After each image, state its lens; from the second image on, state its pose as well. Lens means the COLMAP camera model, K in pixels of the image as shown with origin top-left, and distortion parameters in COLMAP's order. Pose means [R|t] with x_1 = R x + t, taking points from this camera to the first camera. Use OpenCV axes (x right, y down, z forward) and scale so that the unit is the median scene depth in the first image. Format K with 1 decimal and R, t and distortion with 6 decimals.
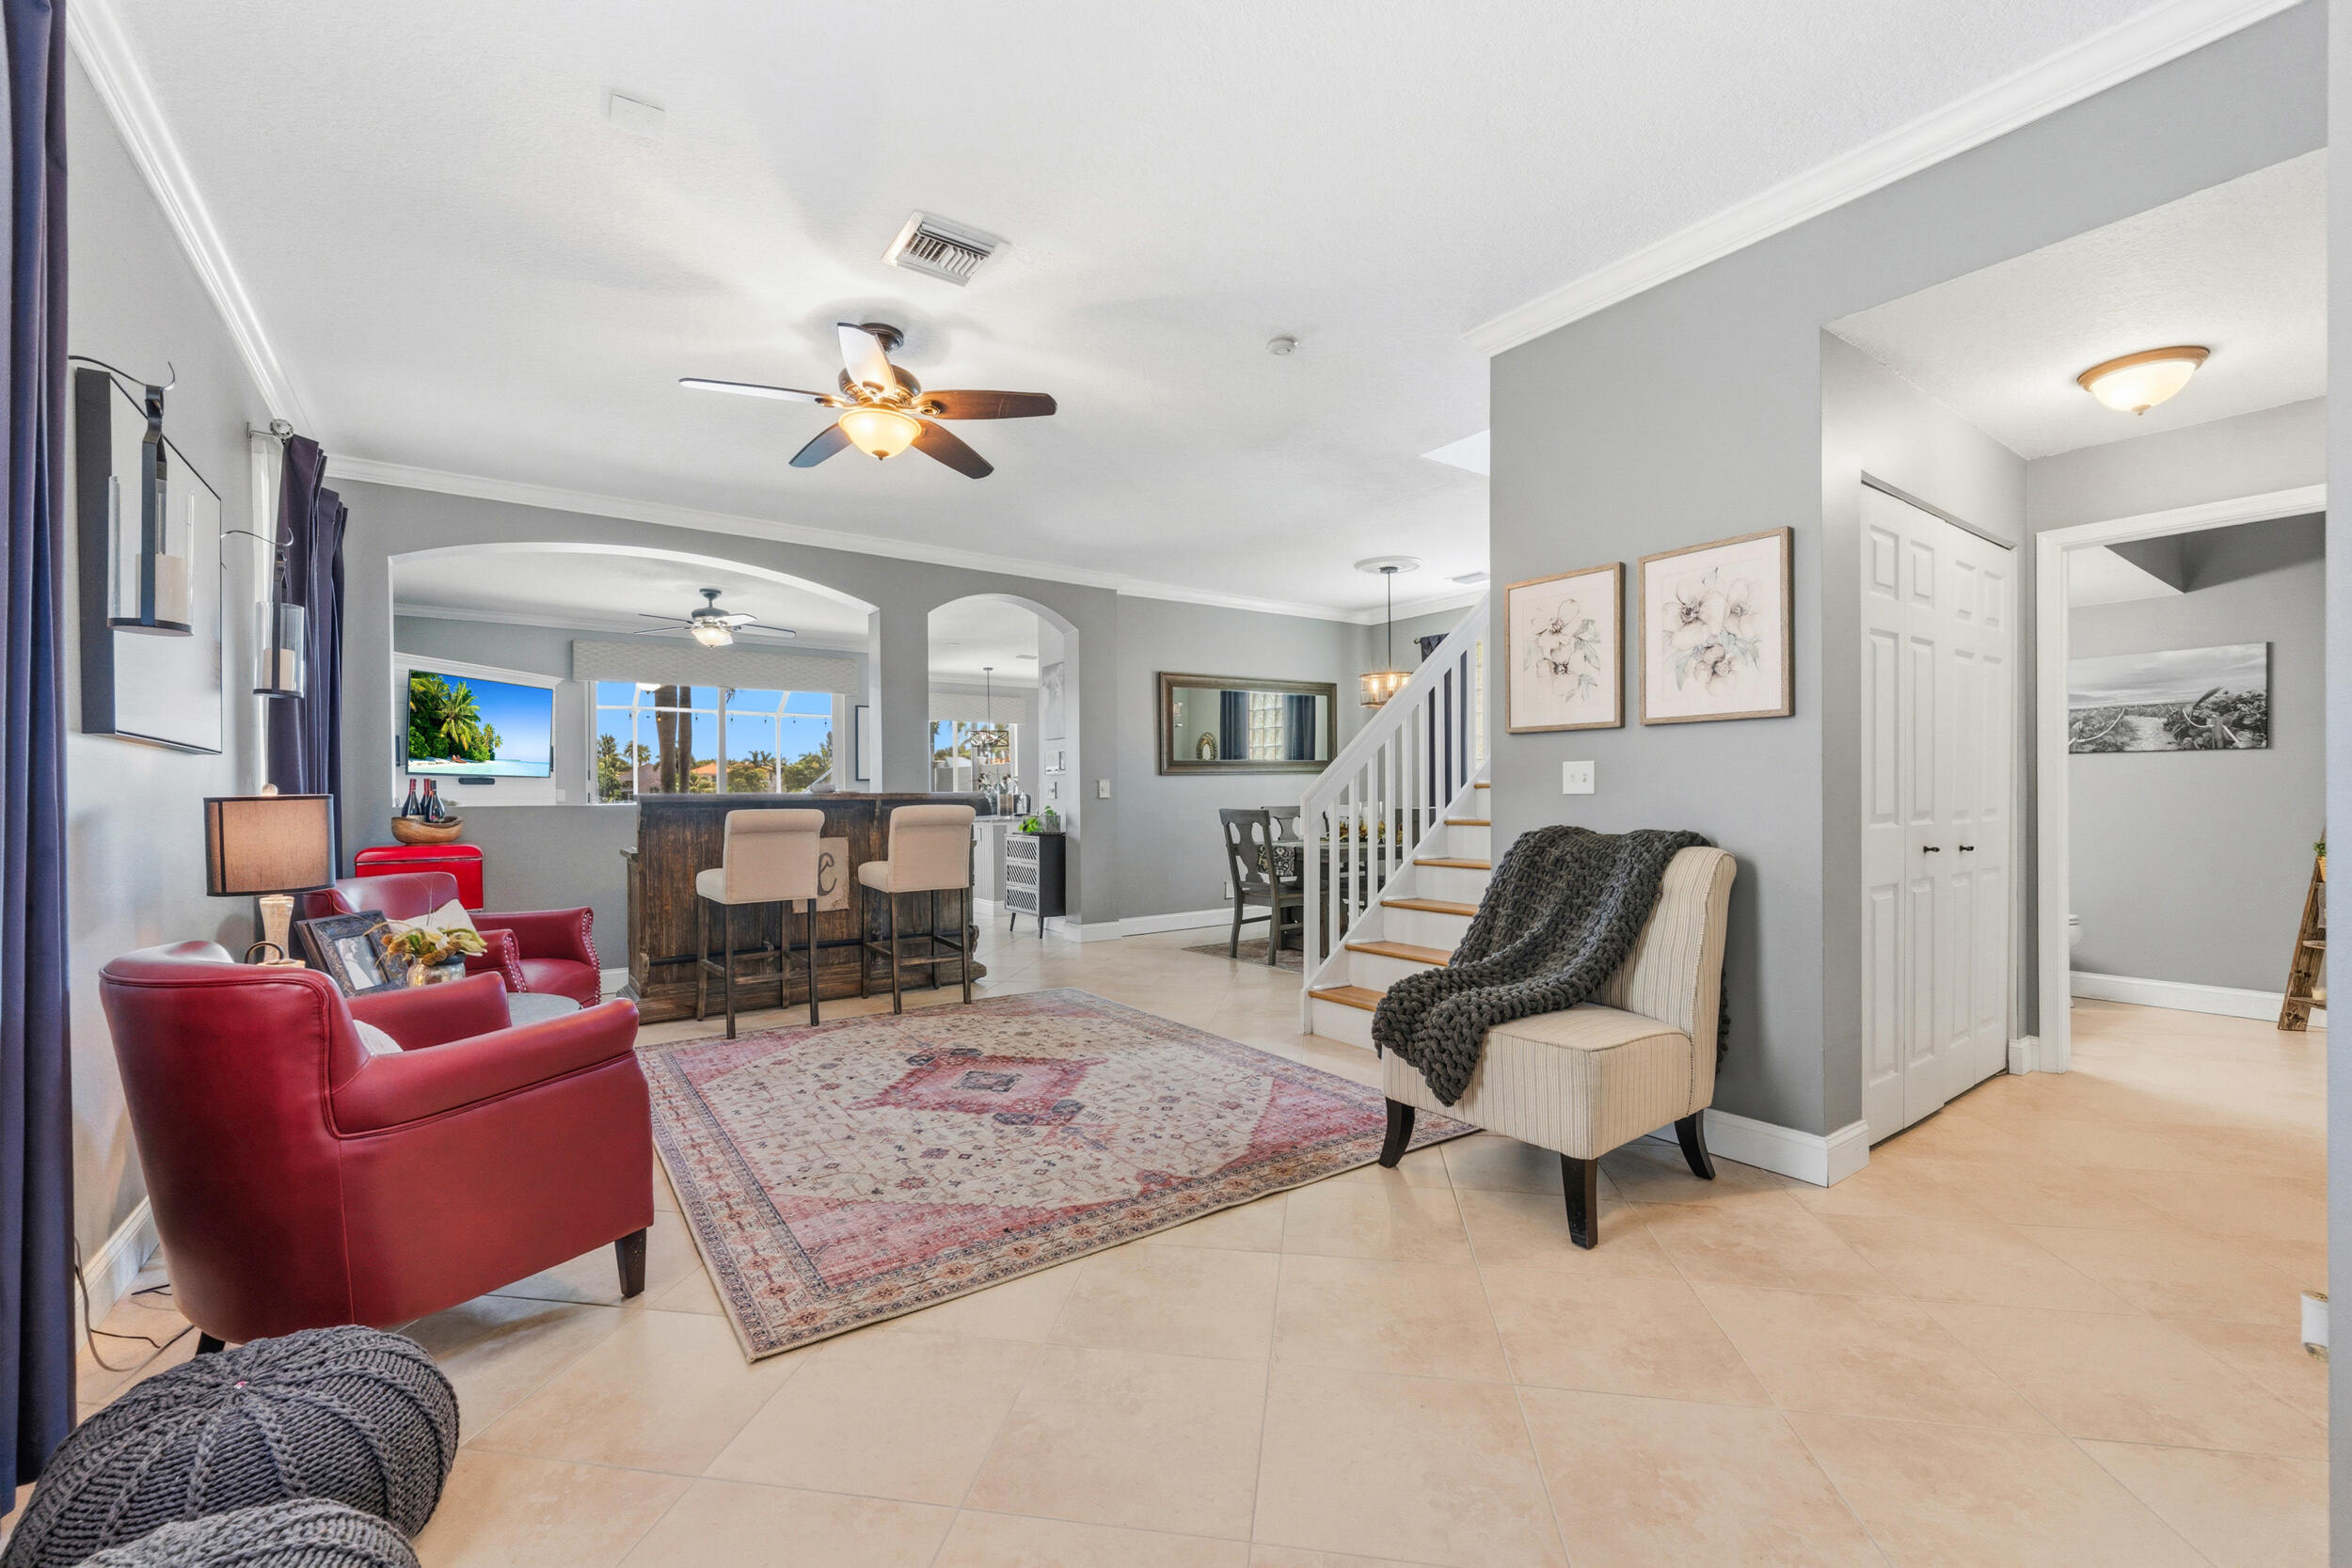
lens RADIAL K [[962.4, 0, 1170.7], [0, 962.4, 791.3], [0, 0, 1]] dist [0.000101, 0.000340]
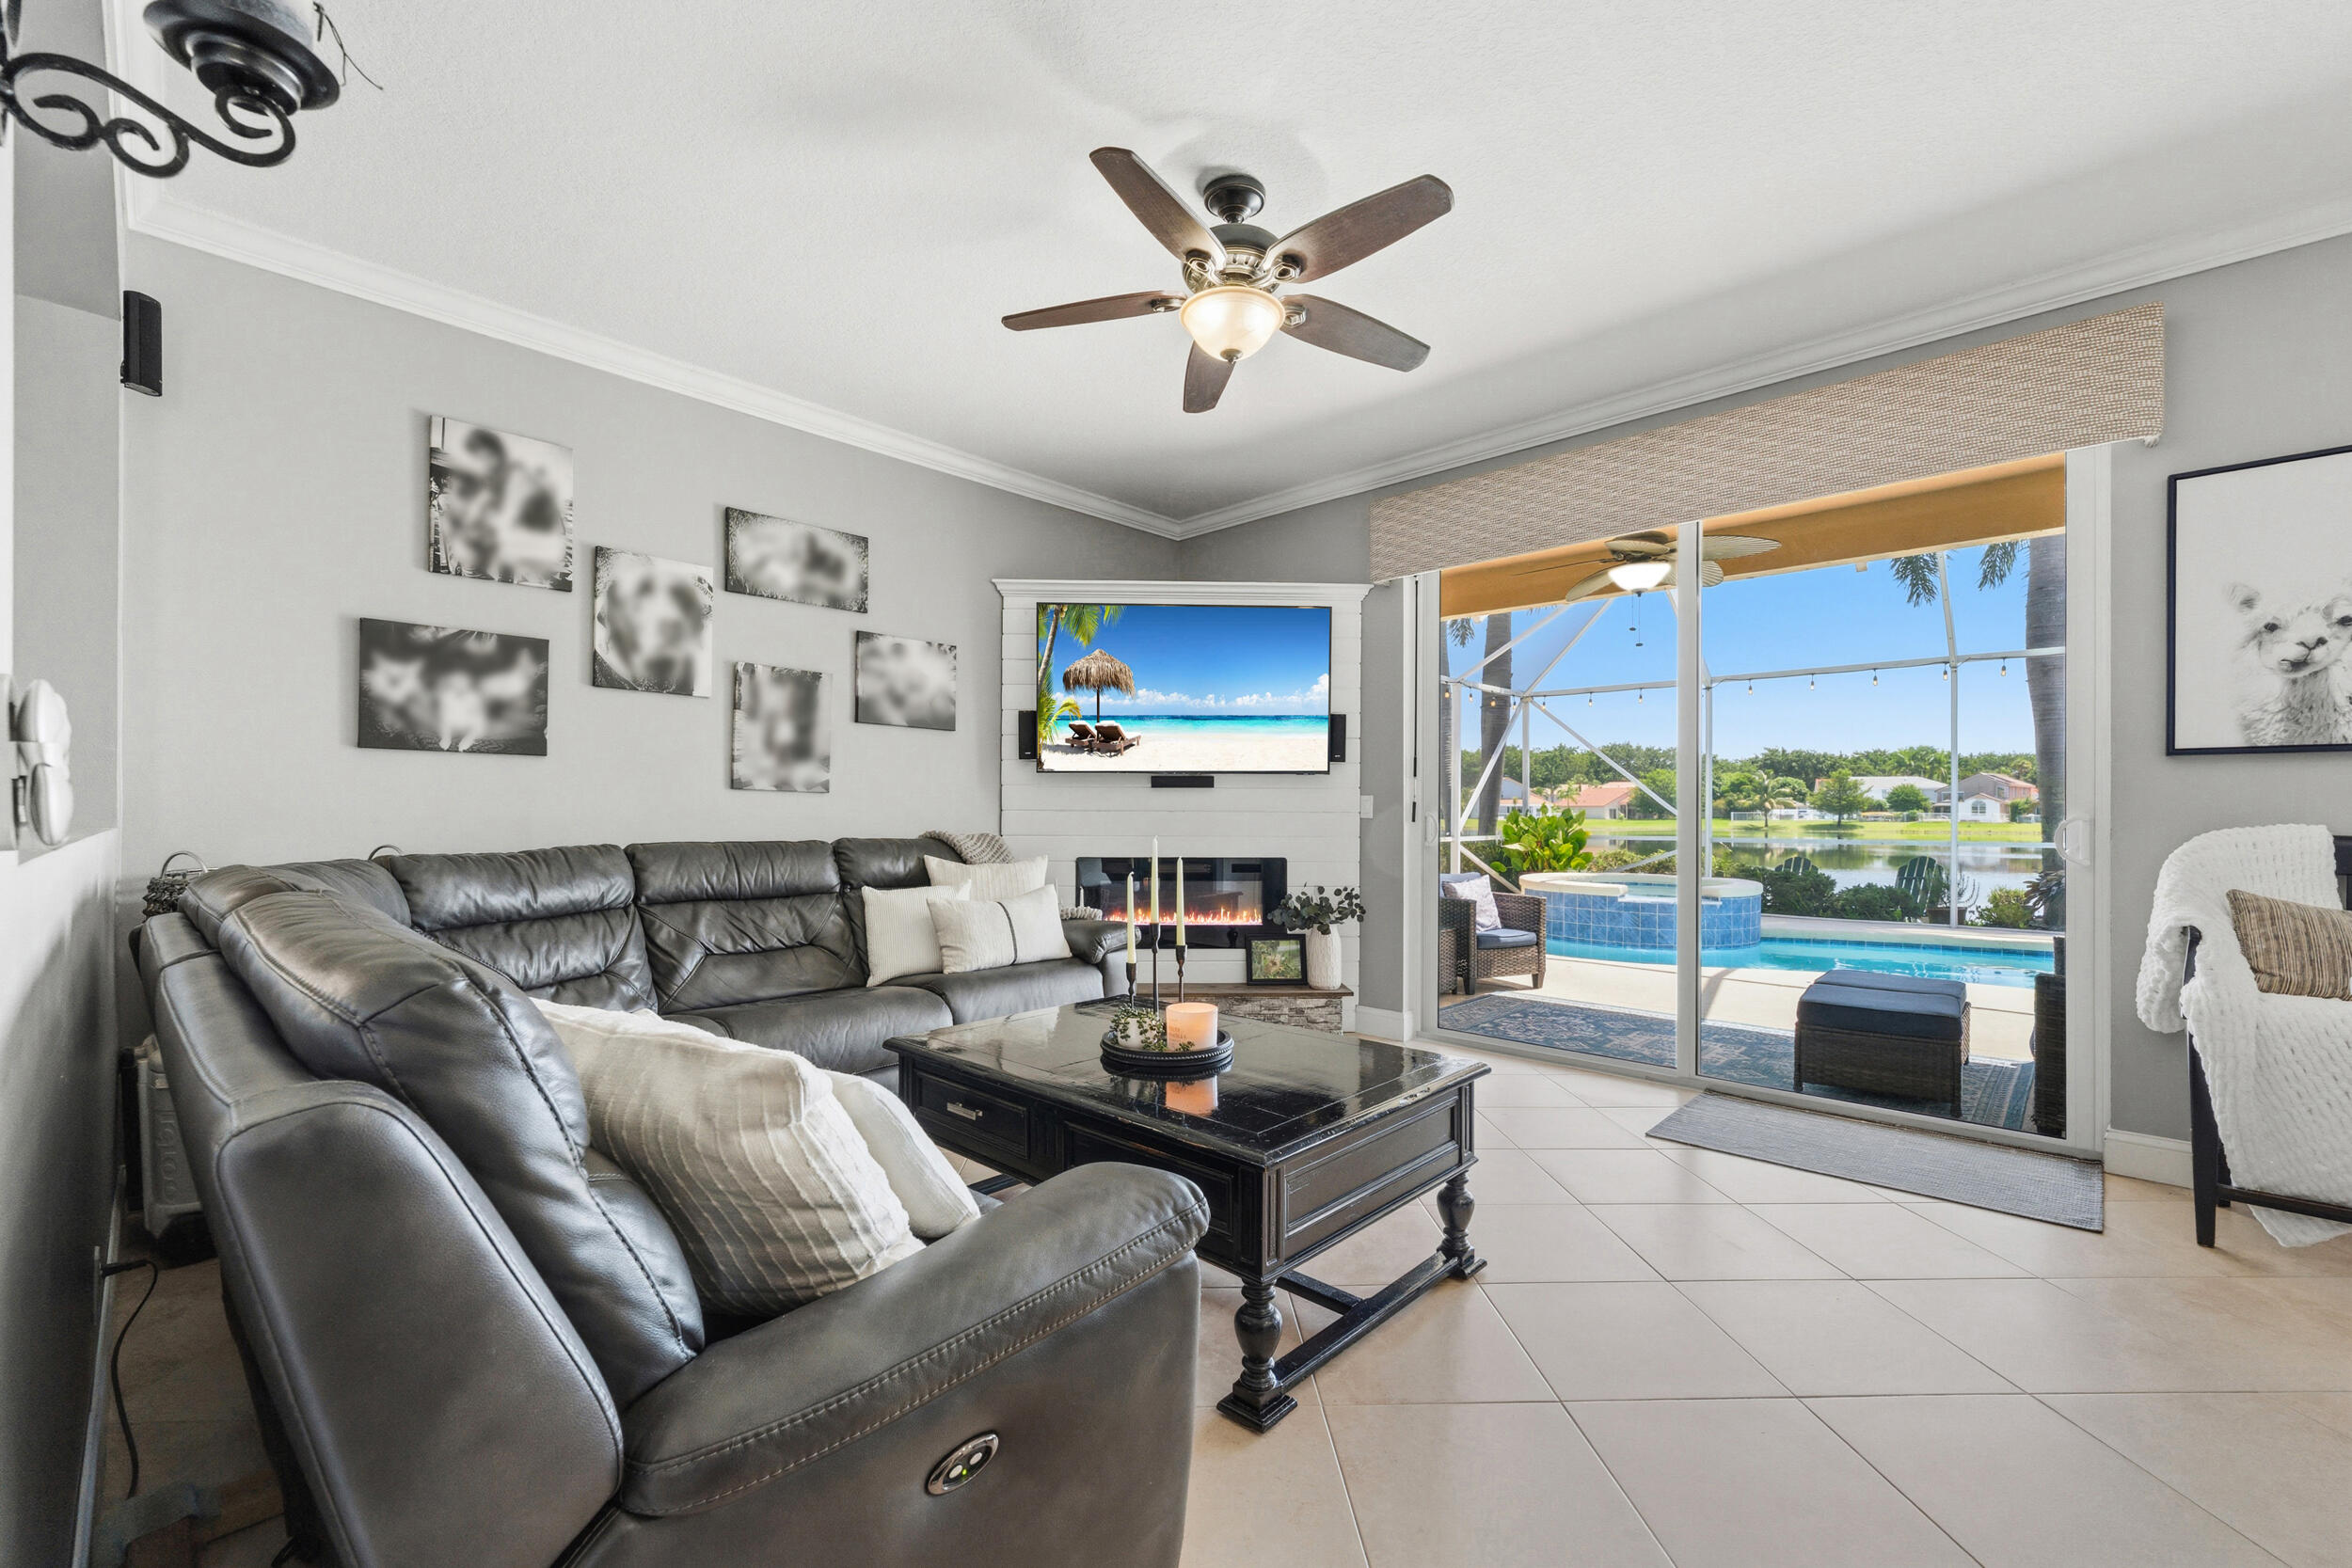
lens RADIAL K [[959.3, 0, 1174.6], [0, 959.3, 803.5], [0, 0, 1]] dist [-0.001084, -0.000295]
pose [[0.186035, 0.000830, -0.982543, -0.348842], [-0.002051, 0.999998, 0.000457, 0.007974], [0.982541, 0.001930, 0.186037, 2.050259]]
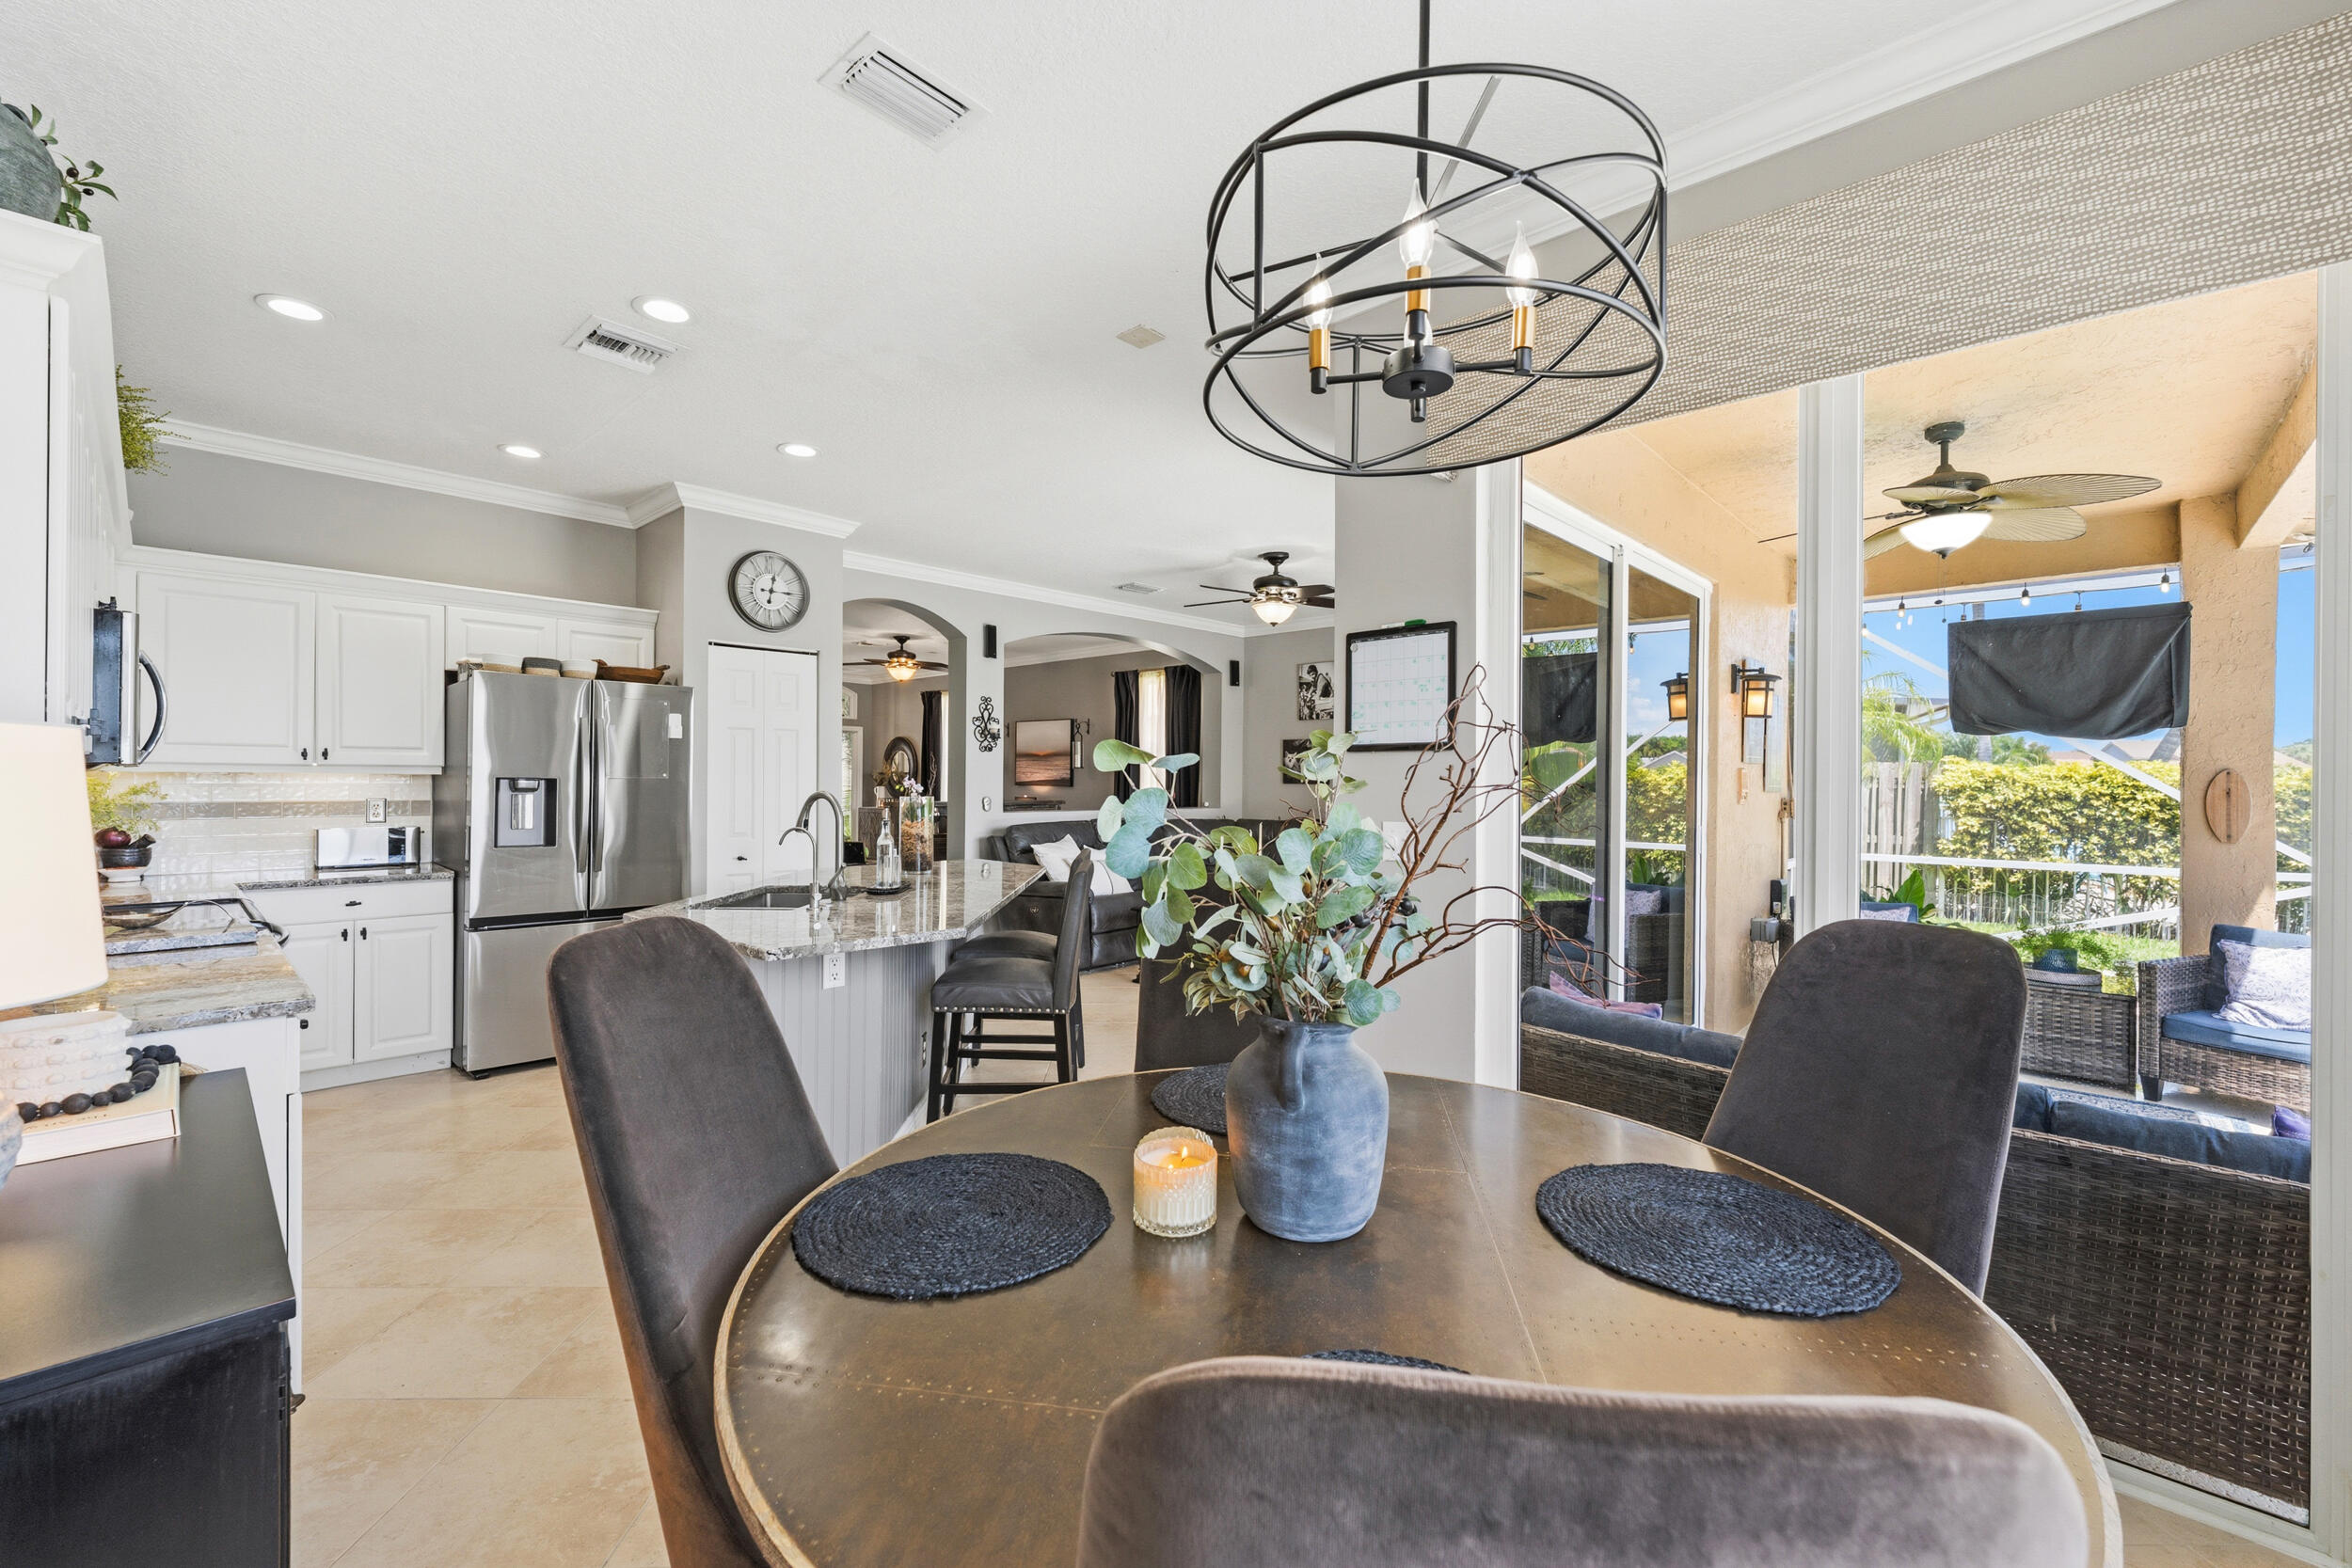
lens RADIAL K [[962.4, 0, 1170.7], [0, 962.4, 791.3], [0, 0, 1]] dist [0.000101, 0.000340]
pose [[-0.982738, -0.009574, -0.184756, -0.554414], [-0.009345, 0.999954, -0.002112, -0.010723], [0.184768, -0.000349, -0.982782, 3.931859]]
